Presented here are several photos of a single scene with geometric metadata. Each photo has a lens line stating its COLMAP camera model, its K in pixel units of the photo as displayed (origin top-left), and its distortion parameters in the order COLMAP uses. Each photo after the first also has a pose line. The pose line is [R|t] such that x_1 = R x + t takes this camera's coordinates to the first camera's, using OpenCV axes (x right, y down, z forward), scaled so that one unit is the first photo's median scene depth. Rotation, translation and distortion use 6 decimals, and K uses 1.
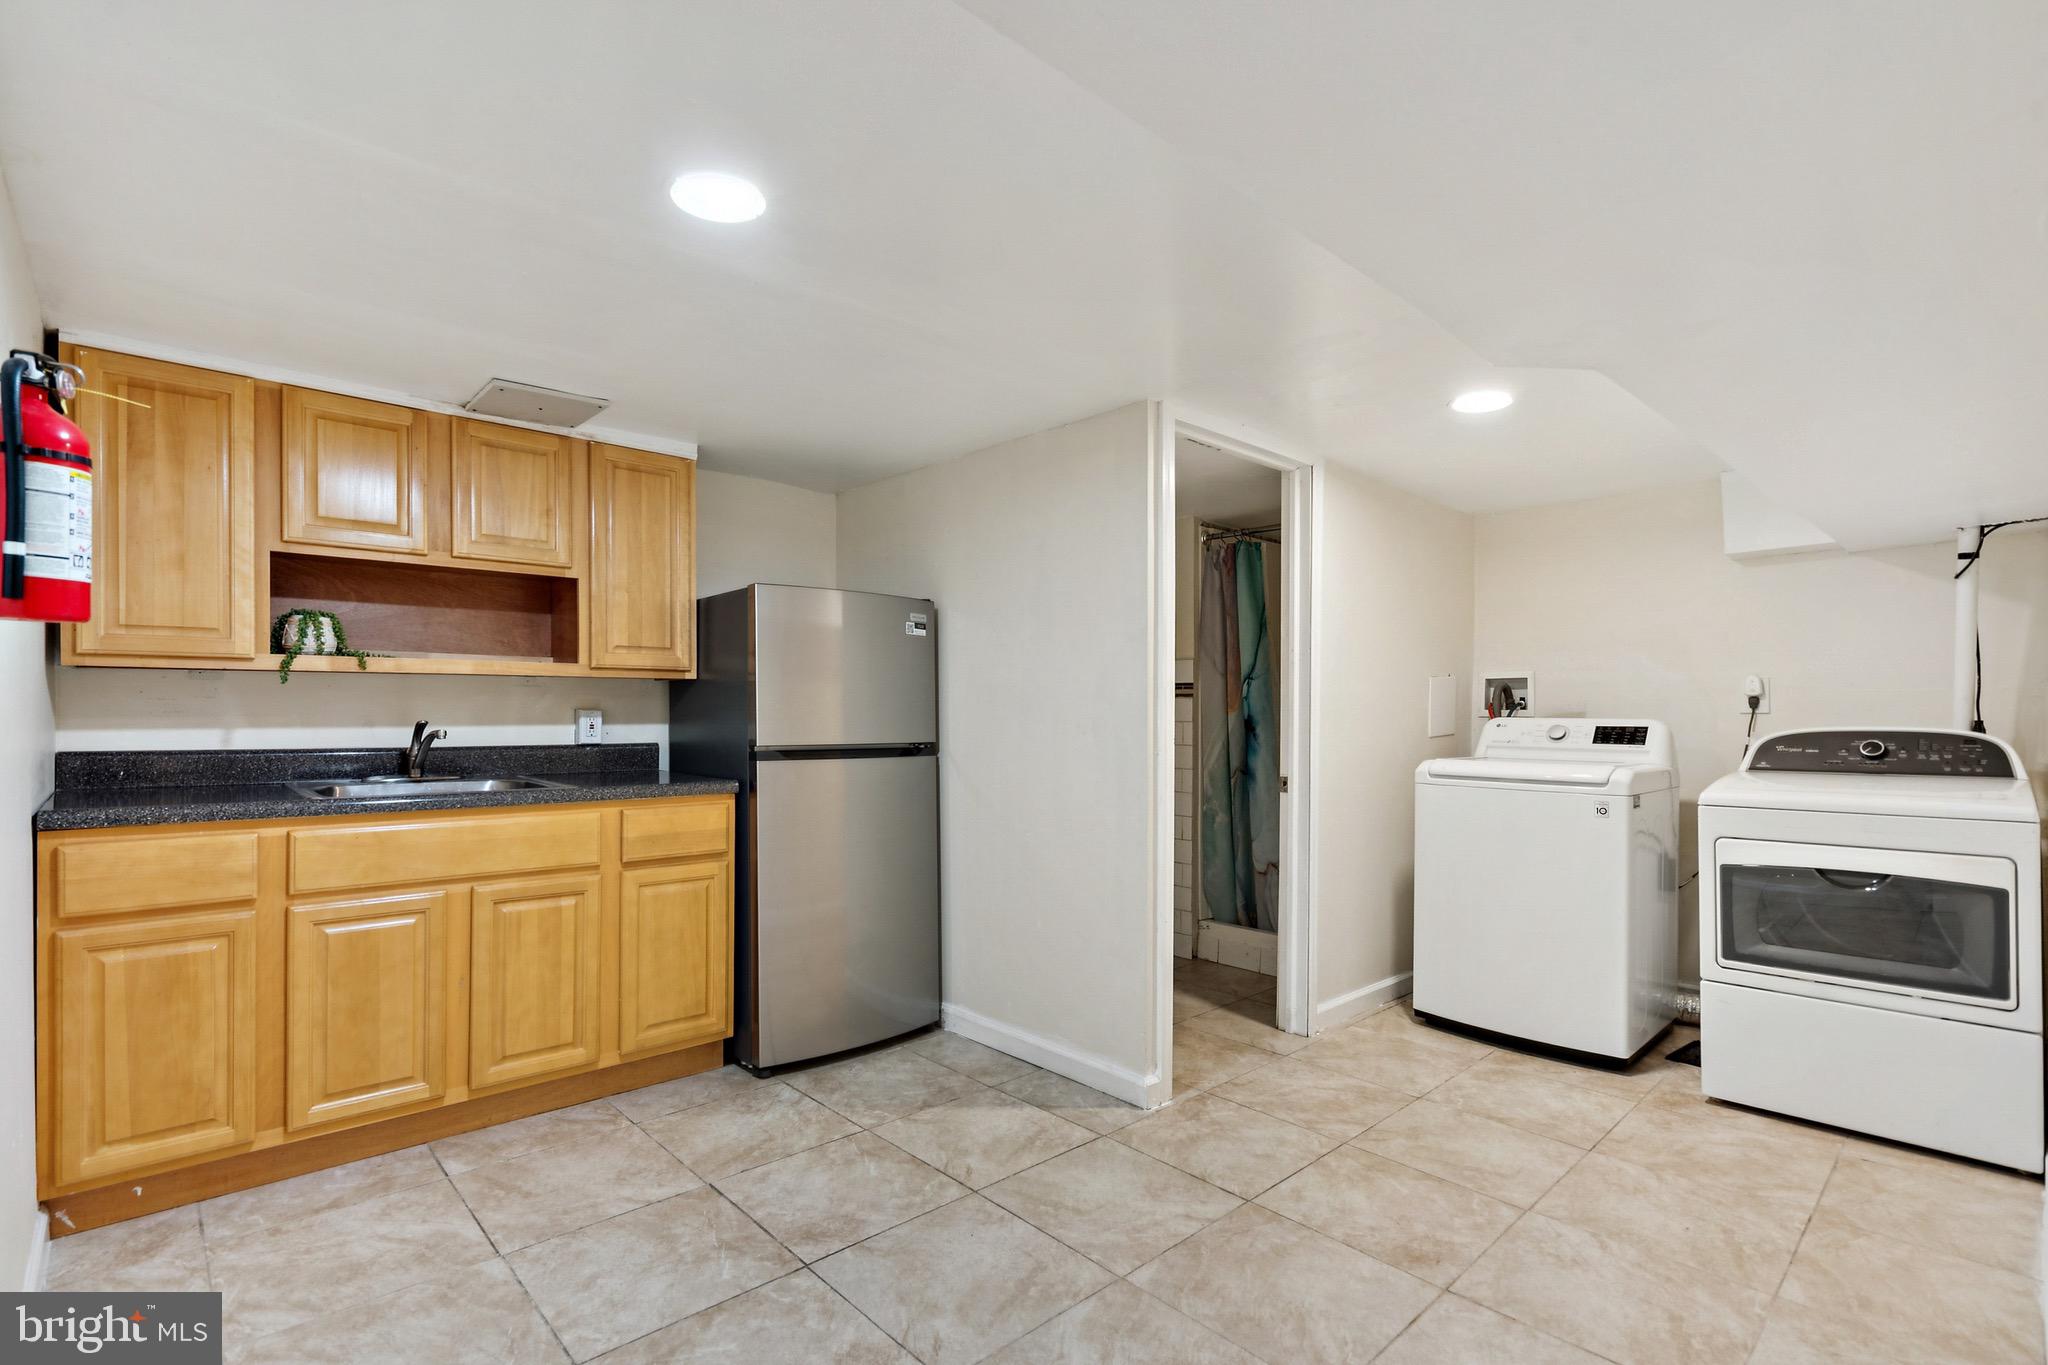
lens RADIAL K [[954.5, 0, 1022.5], [0, 954.5, 712.0], [0, 0, 1]] dist [-0.004683, 0.000675]
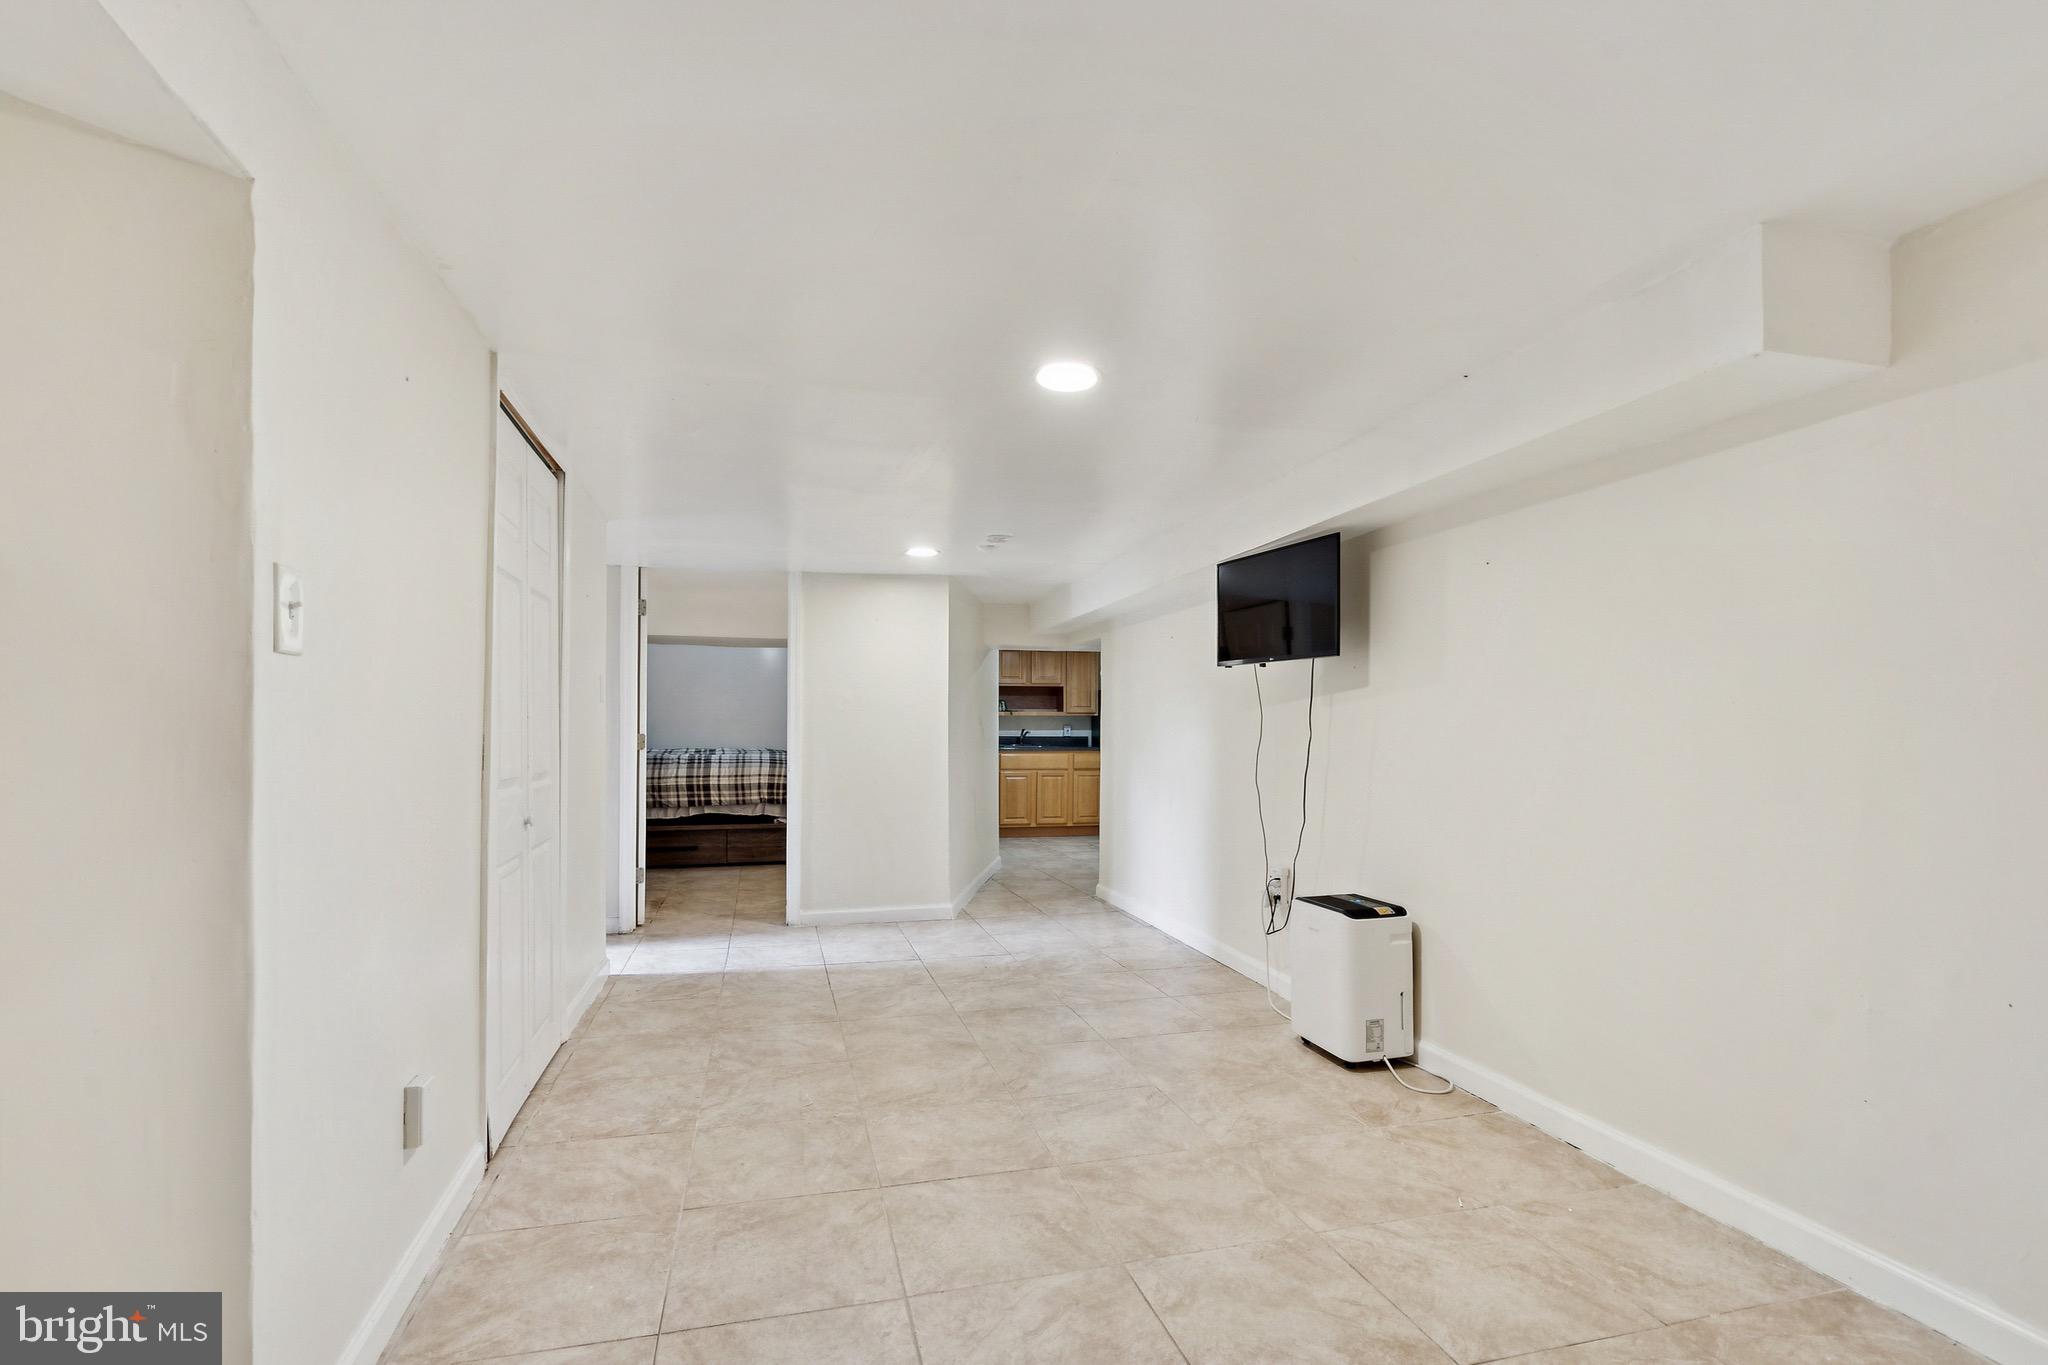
lens RADIAL K [[934.4, 0, 1021.5], [0, 934.4, 676.6], [0, 0, 1]] dist [0.000421, 0.000158]
pose [[0.881313, -0.011176, -0.472400, 1.034736], [-0.008057, 0.999220, -0.038671, -0.051659], [0.472463, 0.037887, 0.880536, -2.123847]]
